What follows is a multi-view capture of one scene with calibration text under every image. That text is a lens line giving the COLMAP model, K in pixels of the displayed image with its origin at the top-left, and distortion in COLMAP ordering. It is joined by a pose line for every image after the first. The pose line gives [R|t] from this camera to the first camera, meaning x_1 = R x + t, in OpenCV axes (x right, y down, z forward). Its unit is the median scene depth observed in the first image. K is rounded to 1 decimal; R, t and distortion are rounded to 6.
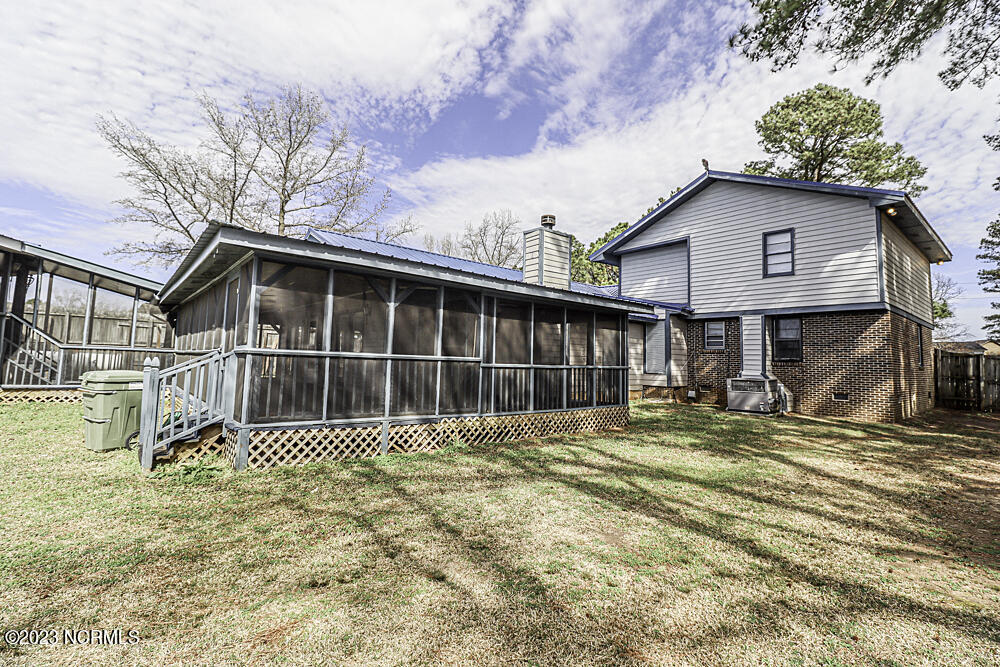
lens RADIAL K [[467.2, 0, 500.0], [0, 467.2, 333.5], [0, 0, 1]] dist [-0.023062, -0.000627]
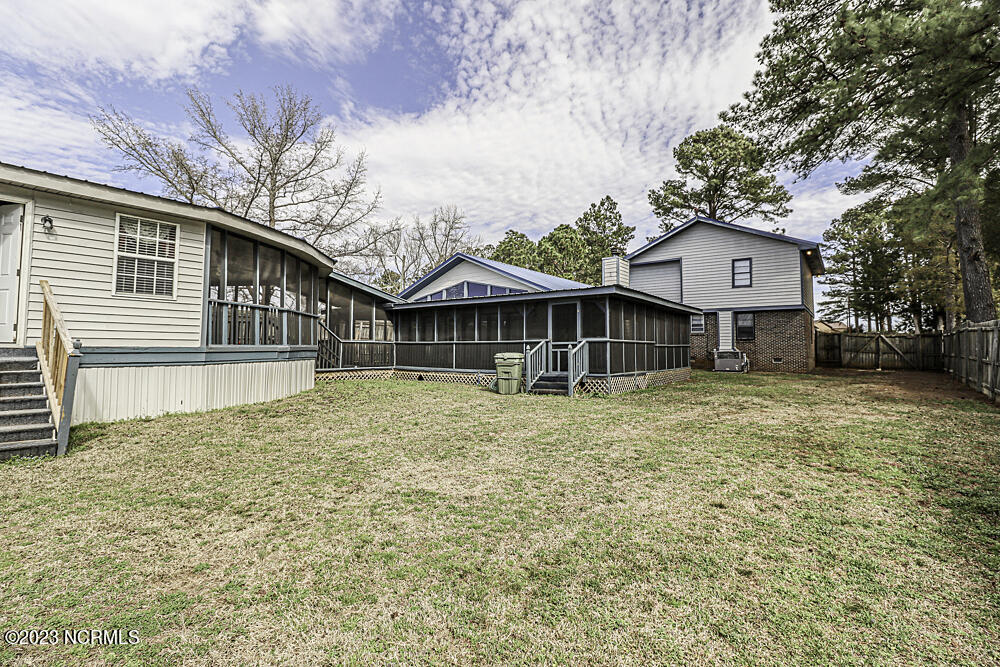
lens RADIAL K [[467.2, 0, 500.0], [0, 467.2, 333.5], [0, 0, 1]] dist [-0.023062, -0.000627]
pose [[0.973334, -0.018961, 0.228608, -0.552078], [0.011090, 0.999302, 0.035667, -0.028392], [-0.229125, -0.032181, 0.972865, -0.357192]]
